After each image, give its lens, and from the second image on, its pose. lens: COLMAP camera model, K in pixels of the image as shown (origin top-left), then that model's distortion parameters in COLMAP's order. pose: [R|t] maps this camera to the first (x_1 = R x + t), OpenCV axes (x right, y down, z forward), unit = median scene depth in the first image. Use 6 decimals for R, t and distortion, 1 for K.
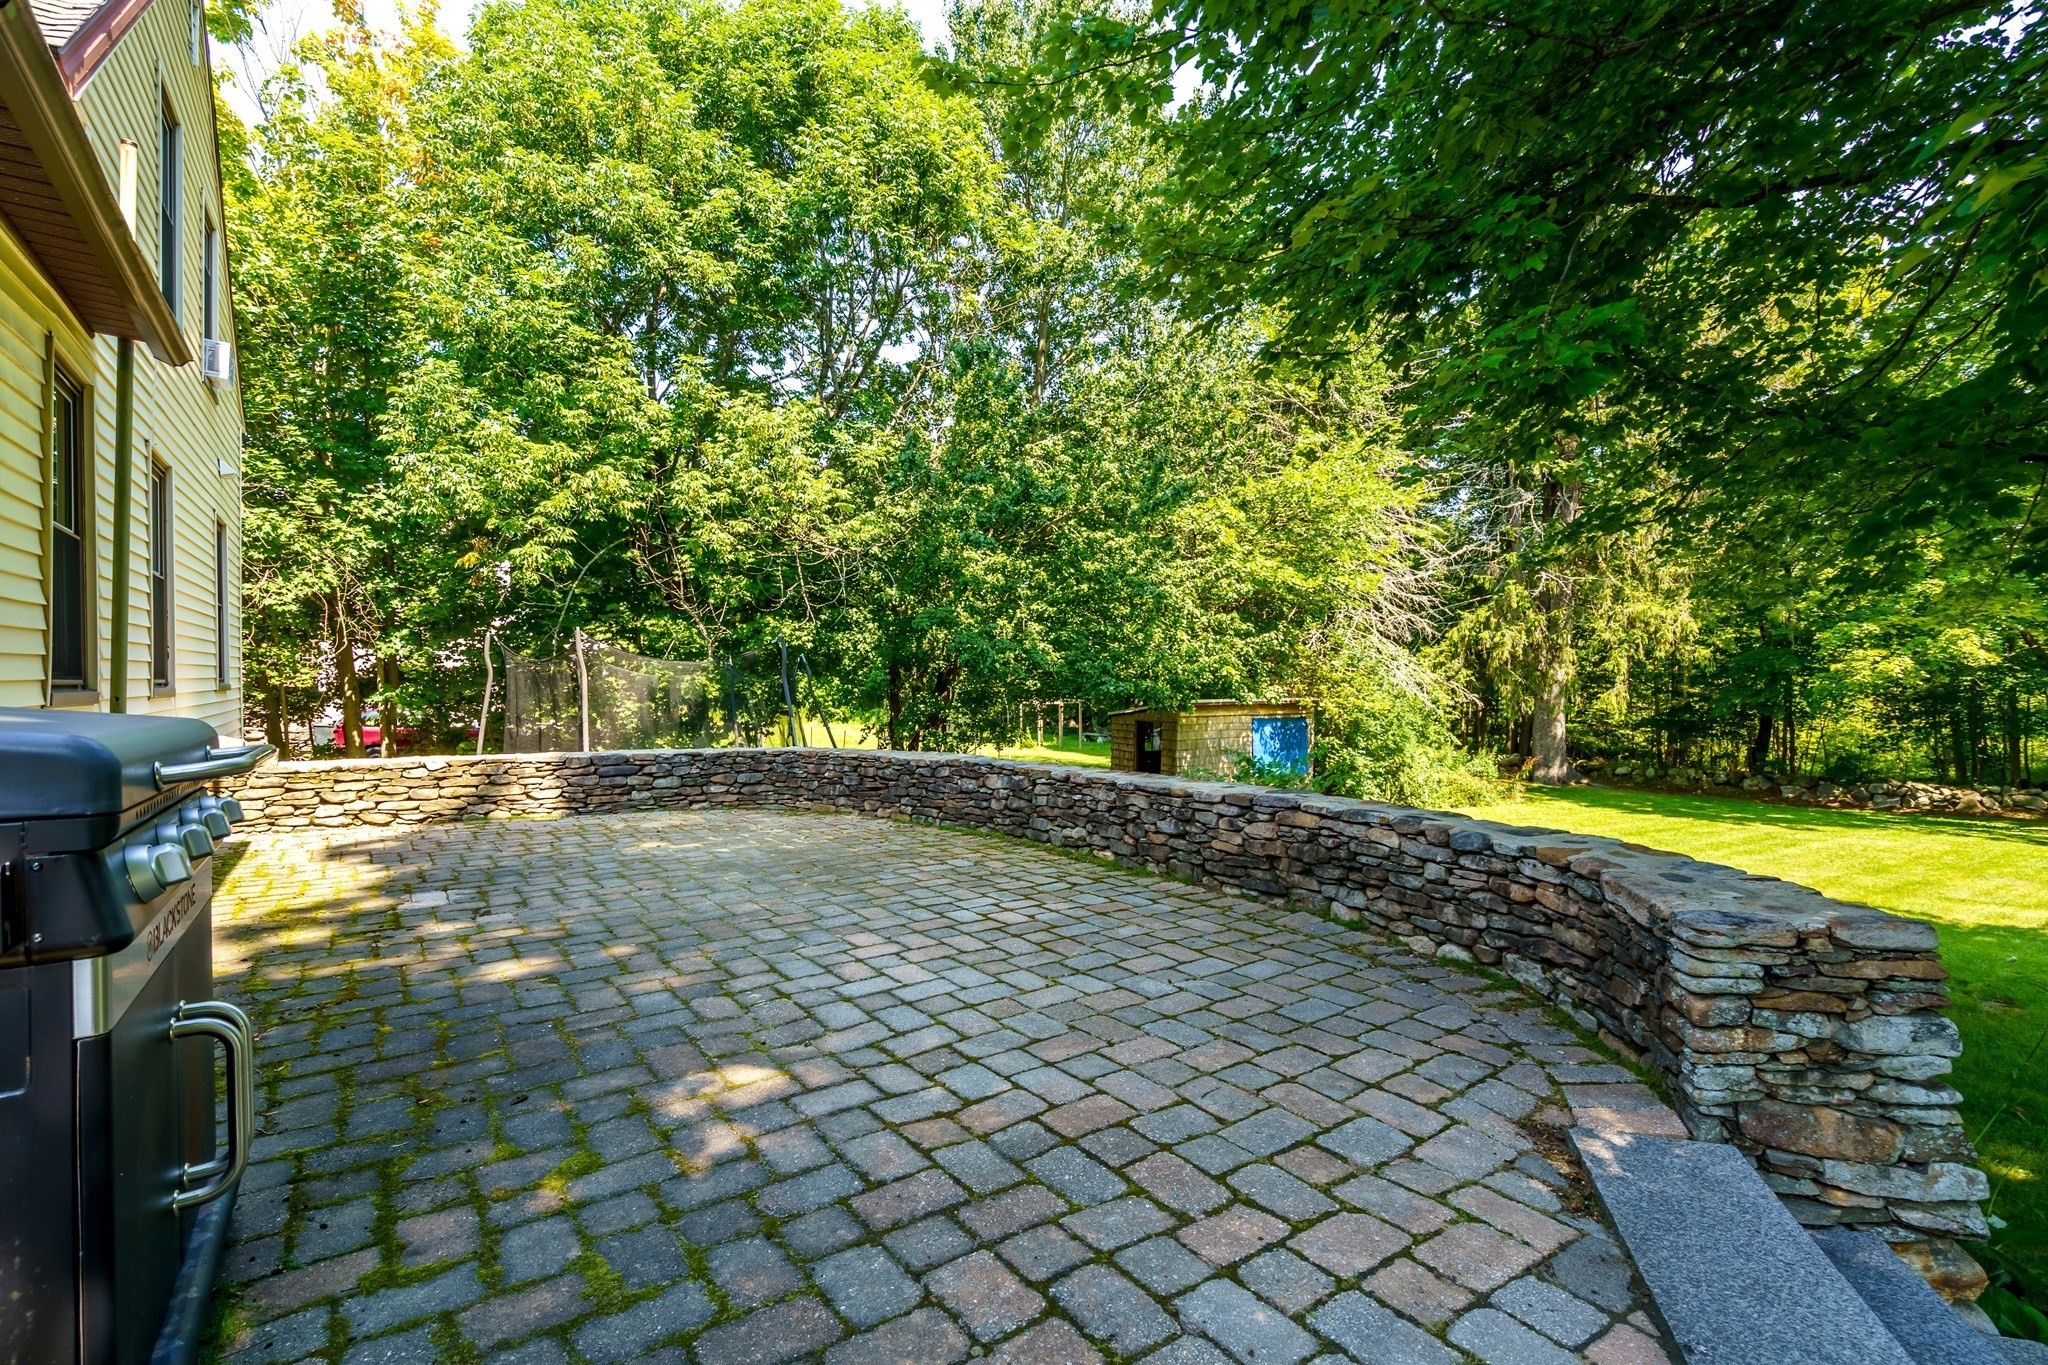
lens RADIAL K [[944.6, 0, 1027.3], [0, 944.6, 690.0], [0, 0, 1]] dist [-0.000767, 0.000033]
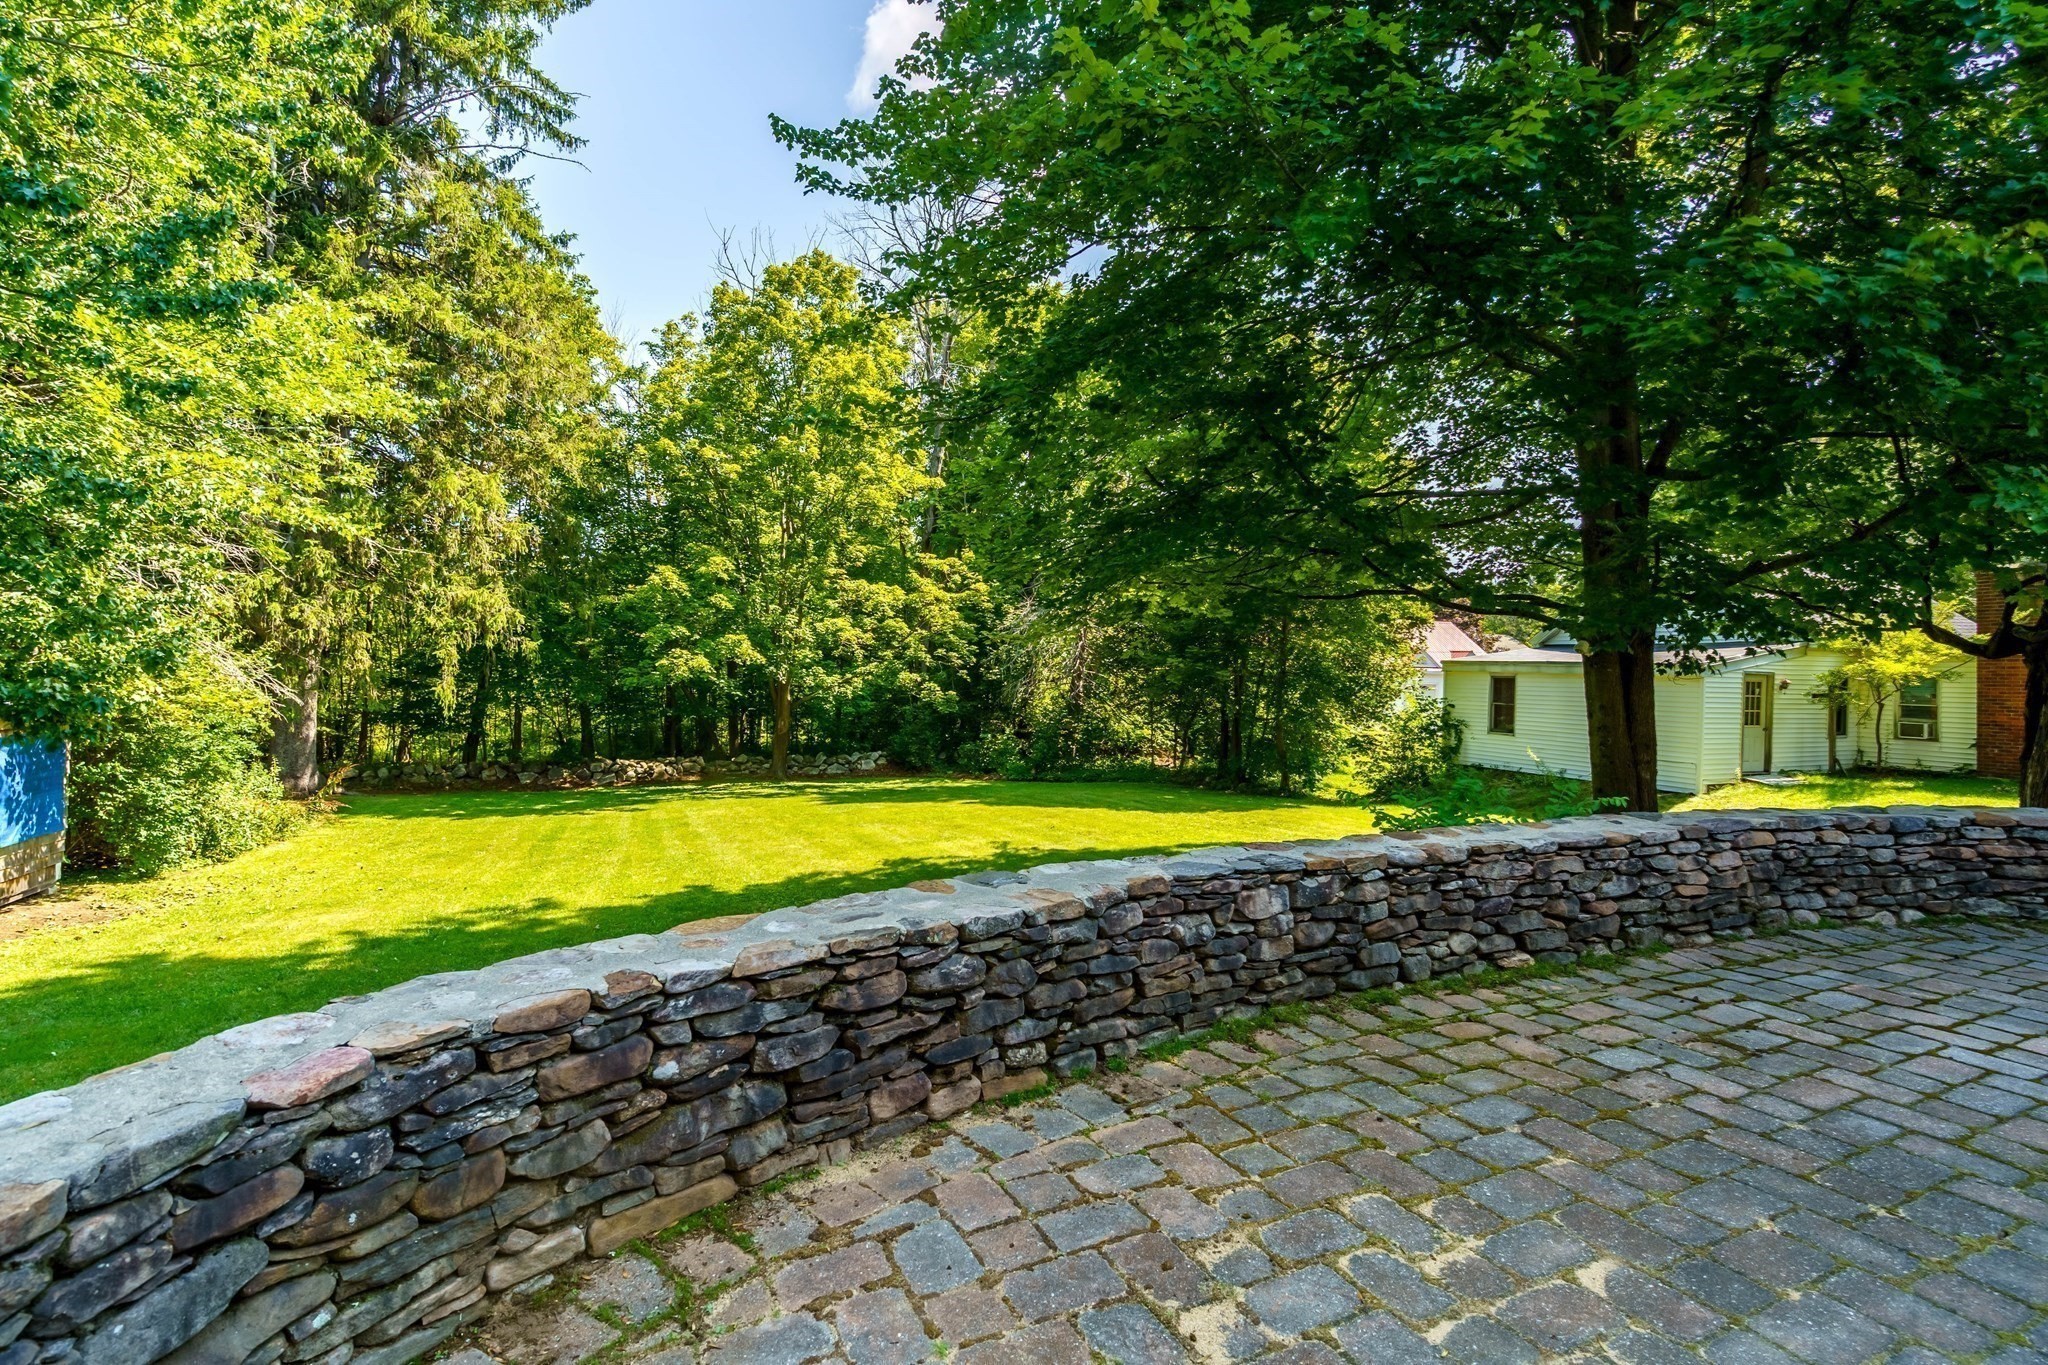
lens RADIAL K [[944.6, 0, 1026.3], [0, 944.6, 680.9], [0, 0, 1]] dist [-0.000767, 0.000033]
pose [[0.169800, 0.000742, 0.985478, -0.190102], [-0.005061, 0.999987, 0.000119, -0.005248], [-0.985466, -0.005008, 0.169802, 0.376227]]
